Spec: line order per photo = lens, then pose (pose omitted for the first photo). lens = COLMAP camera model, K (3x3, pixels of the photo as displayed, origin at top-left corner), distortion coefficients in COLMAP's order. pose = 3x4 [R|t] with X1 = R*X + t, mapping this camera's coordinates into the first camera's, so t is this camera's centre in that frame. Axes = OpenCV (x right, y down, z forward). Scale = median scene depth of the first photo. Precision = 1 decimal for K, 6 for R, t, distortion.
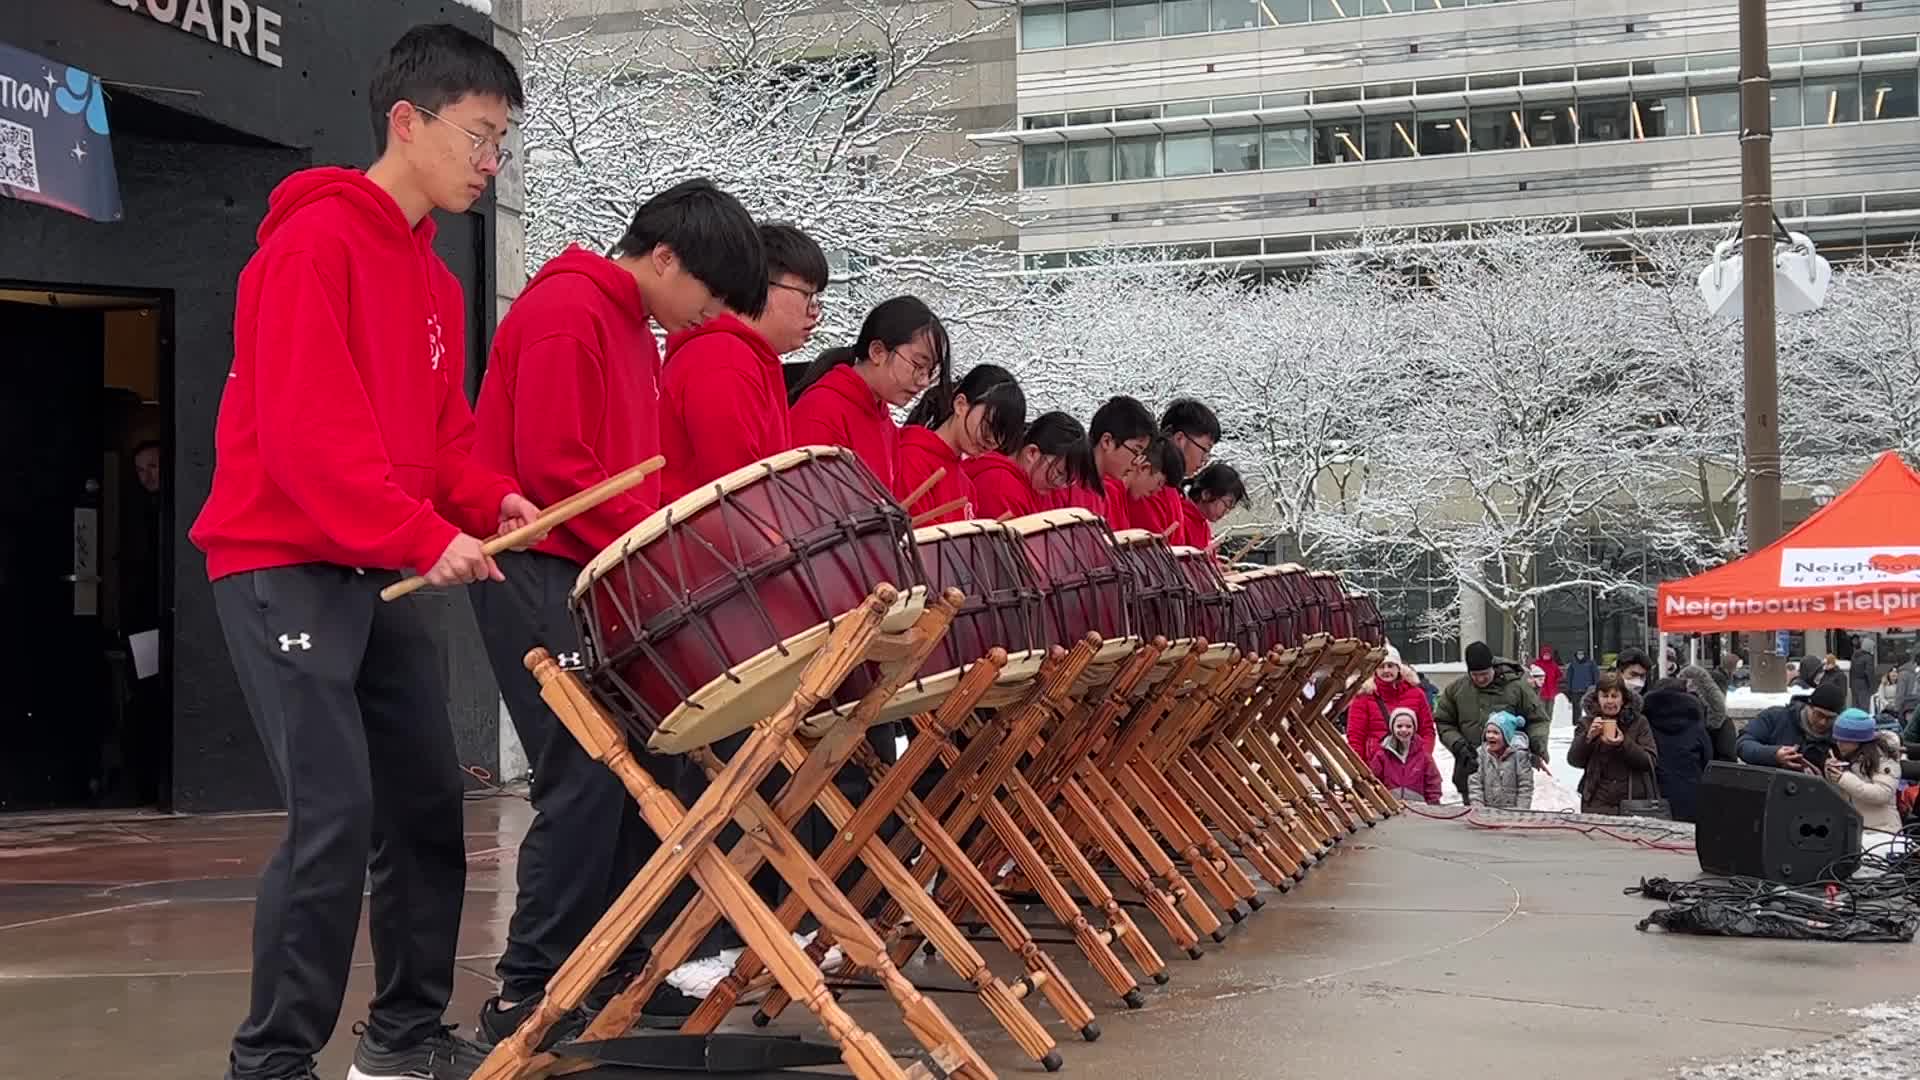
lens RADIAL K [[2618.1, 0, 916.4], [0, 2618.1, 539.0], [0, 0, 1]] dist [0.243842, -0.785801]
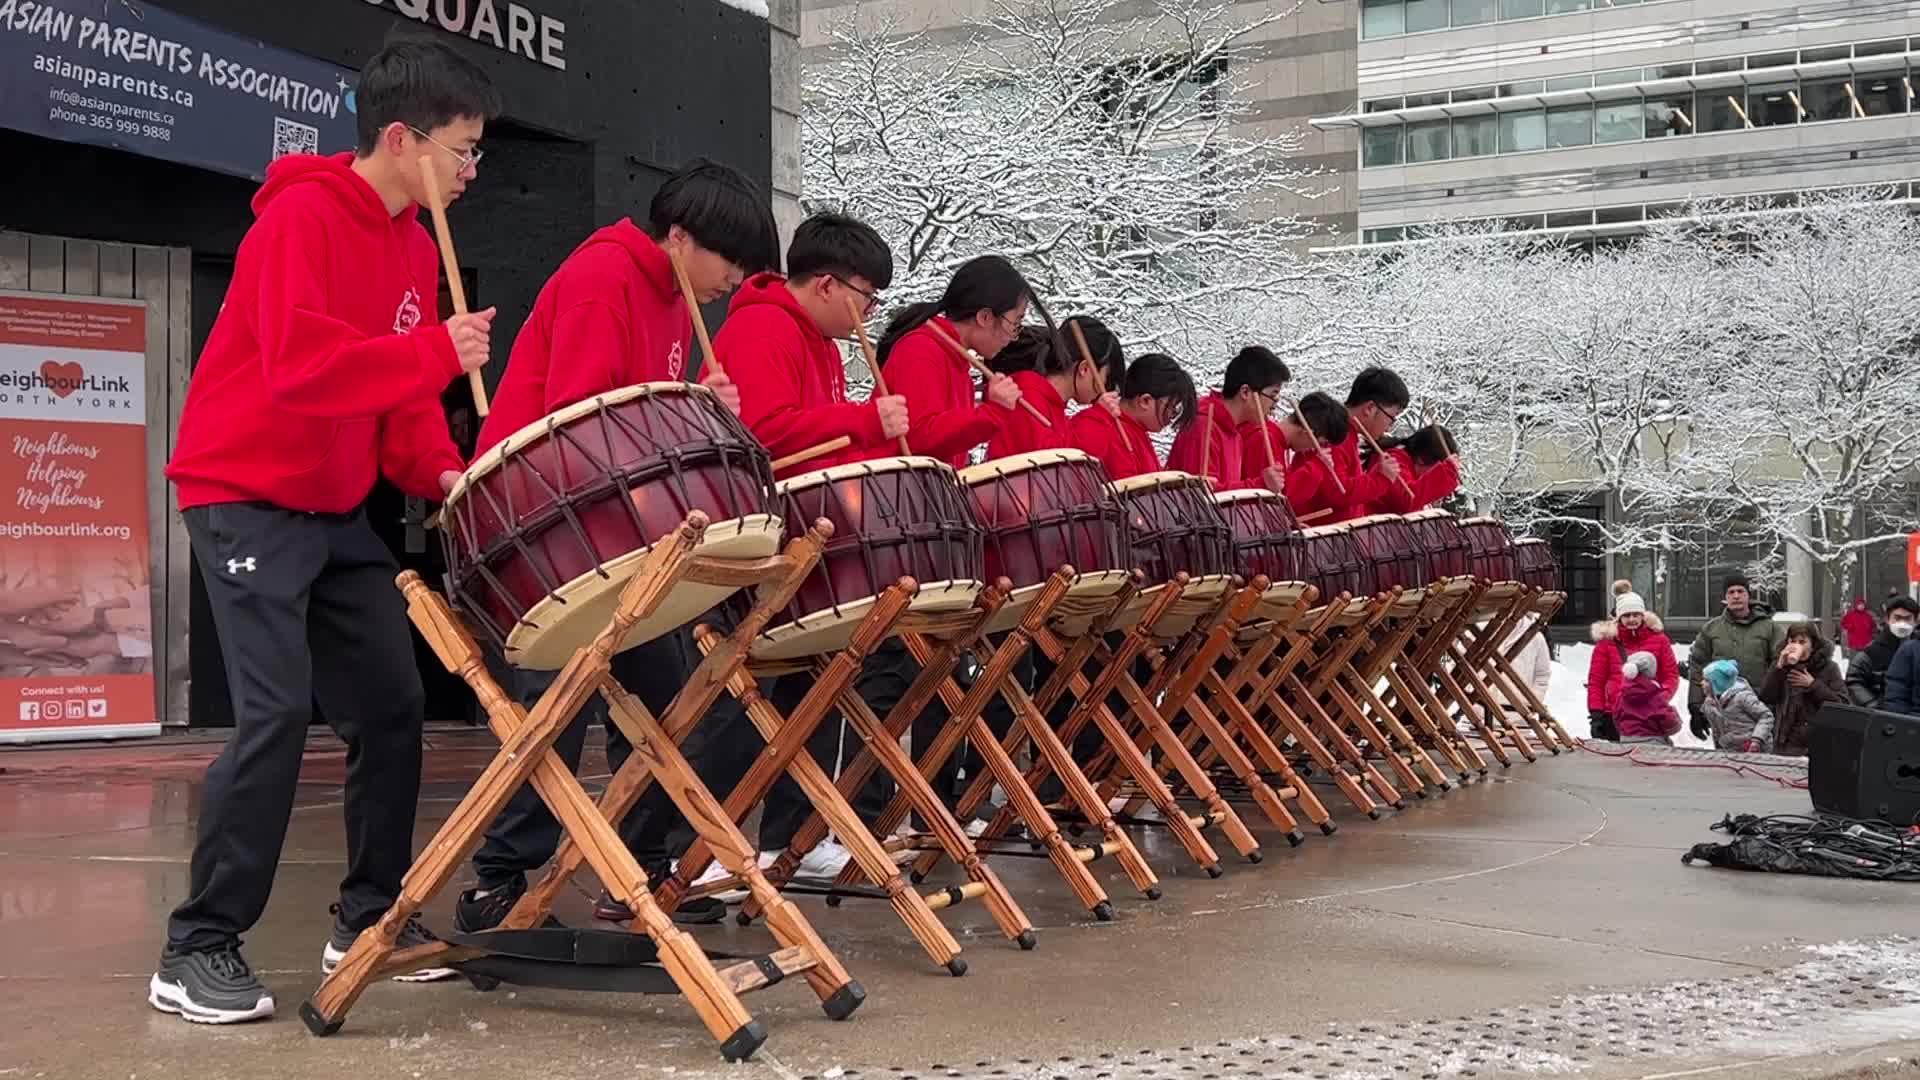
lens RADIAL K [[2346.0, 0, 921.7], [0, 2346.0, 540.1], [0, 0, 1]] dist [0.219285, -0.610006]
pose [[0.984386, 0.005170, -0.175947, 0.053939], [-0.002033, 0.999836, 0.018005, 0.002556], [0.176011, -0.017366, 0.984235, 0.018017]]
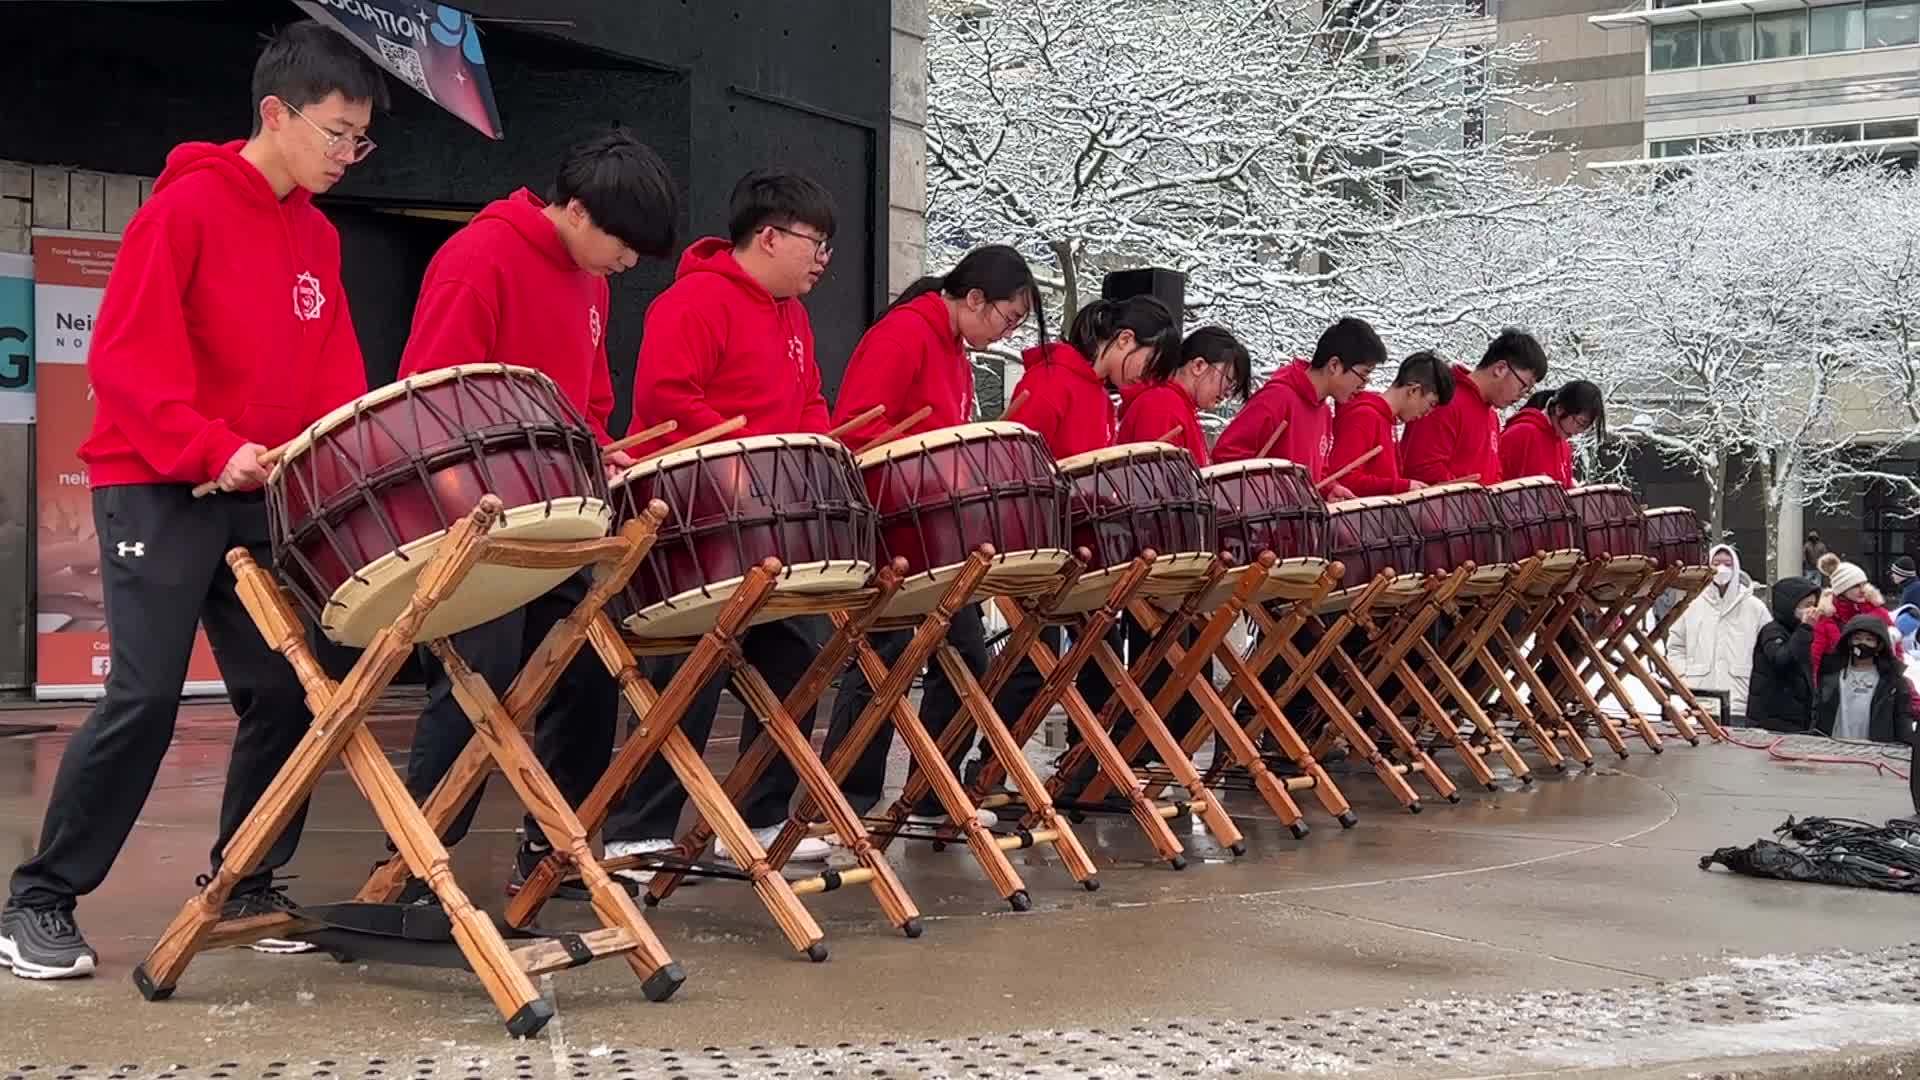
lens RADIAL K [[2618.1, 0, 916.4], [0, 2618.1, 539.0], [0, 0, 1]] dist [0.243842, -0.785801]
pose [[0.957989, 0.021537, -0.285994, 0.101848], [-0.010428, 0.999133, 0.040307, -0.002251], [0.286614, -0.035632, 0.957383, 0.004744]]
